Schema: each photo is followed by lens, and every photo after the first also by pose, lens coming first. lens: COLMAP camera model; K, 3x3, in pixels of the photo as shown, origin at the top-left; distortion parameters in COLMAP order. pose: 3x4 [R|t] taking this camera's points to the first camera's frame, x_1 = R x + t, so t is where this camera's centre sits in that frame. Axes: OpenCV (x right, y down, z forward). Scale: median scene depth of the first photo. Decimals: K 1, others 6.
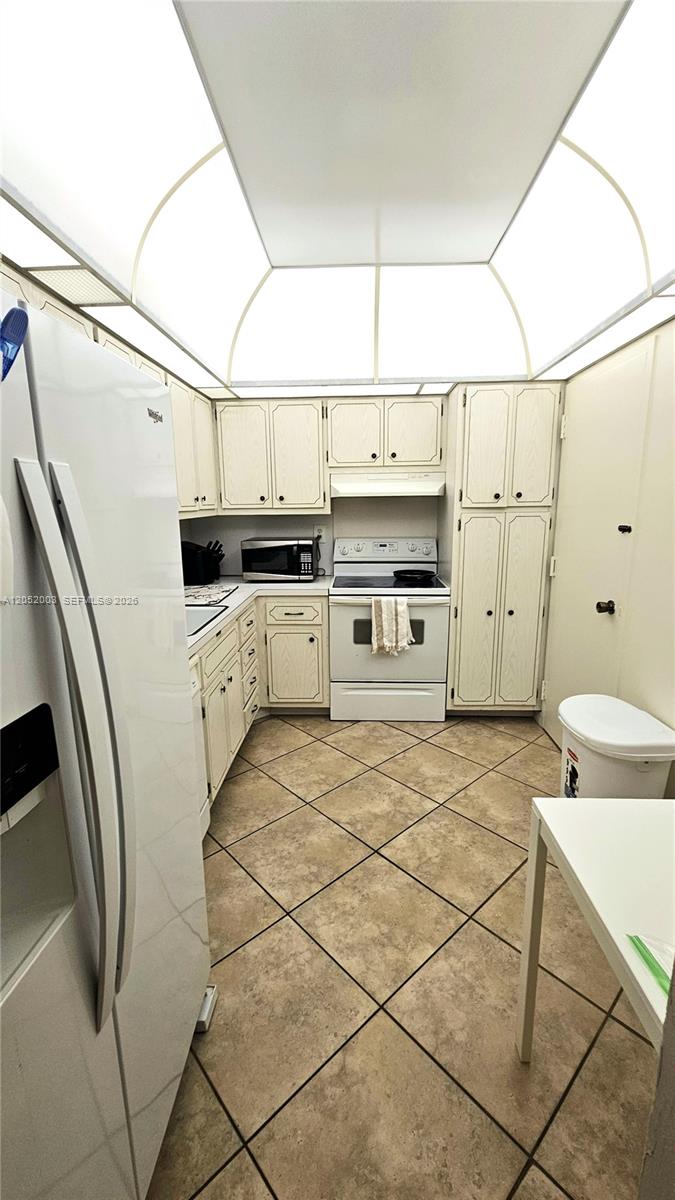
lens RADIAL K [[492.4, 0, 340.1], [0, 492.4, 601.2], [0, 0, 1]] dist [-0.000663, -0.000077]
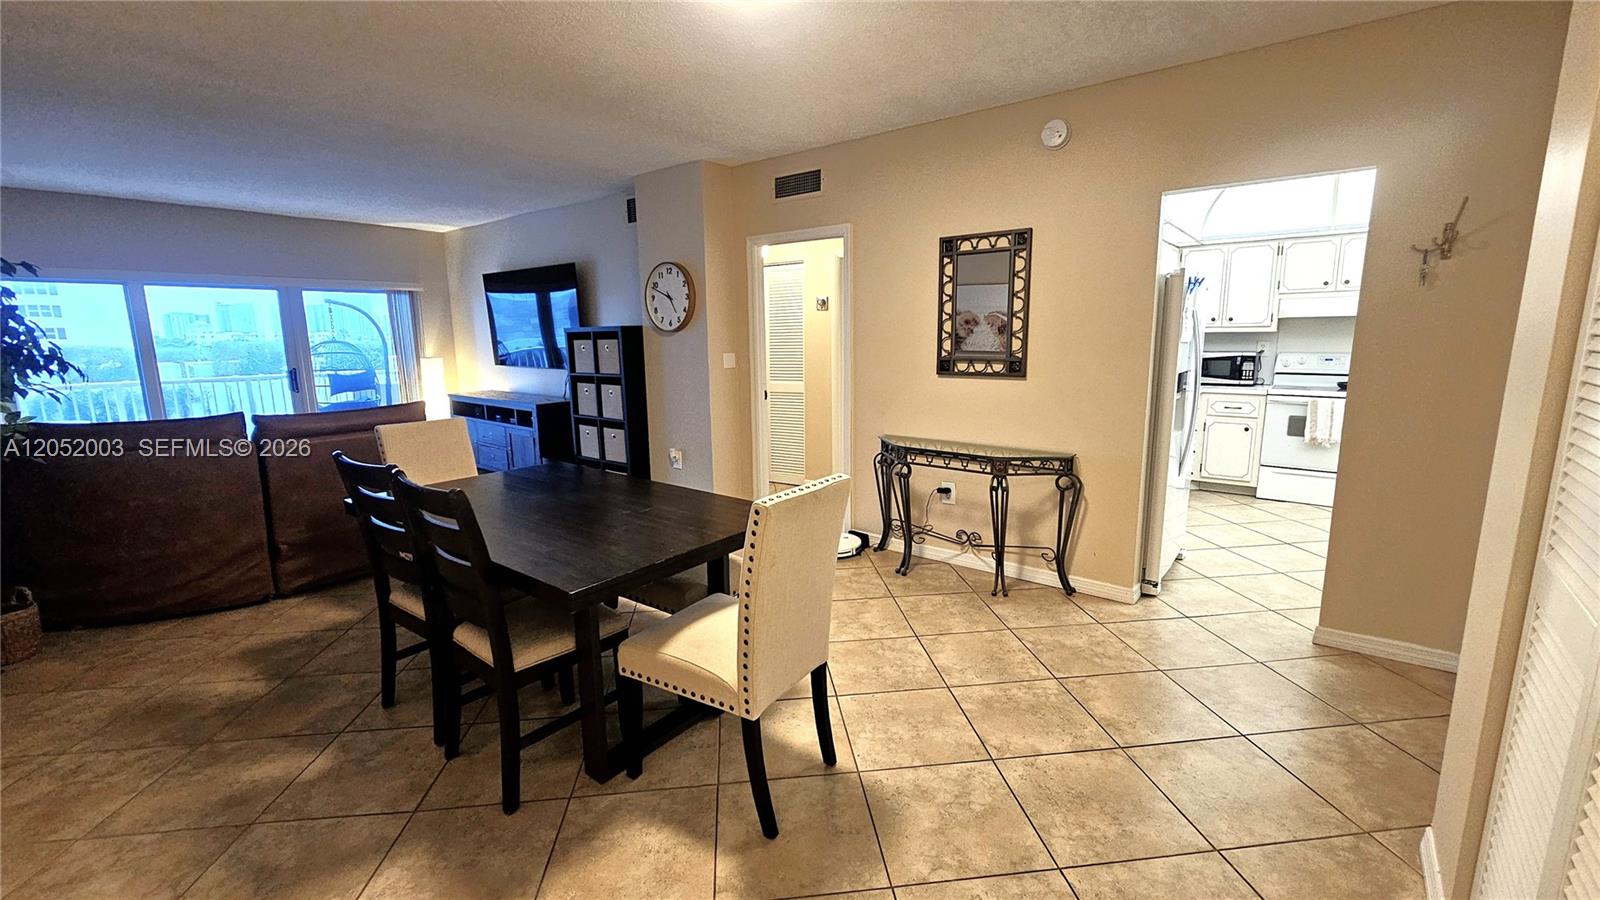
lens RADIAL K [[656.6, 0, 807.7], [0, 656.6, 447.5], [0, 0, 1]] dist [-0.000663, -0.000077]
pose [[0.810369, 0.098680, -0.577551, 0.007713], [-0.111666, 0.993660, 0.013096, 0.224004], [0.575181, 0.053880, 0.816250, -1.014850]]
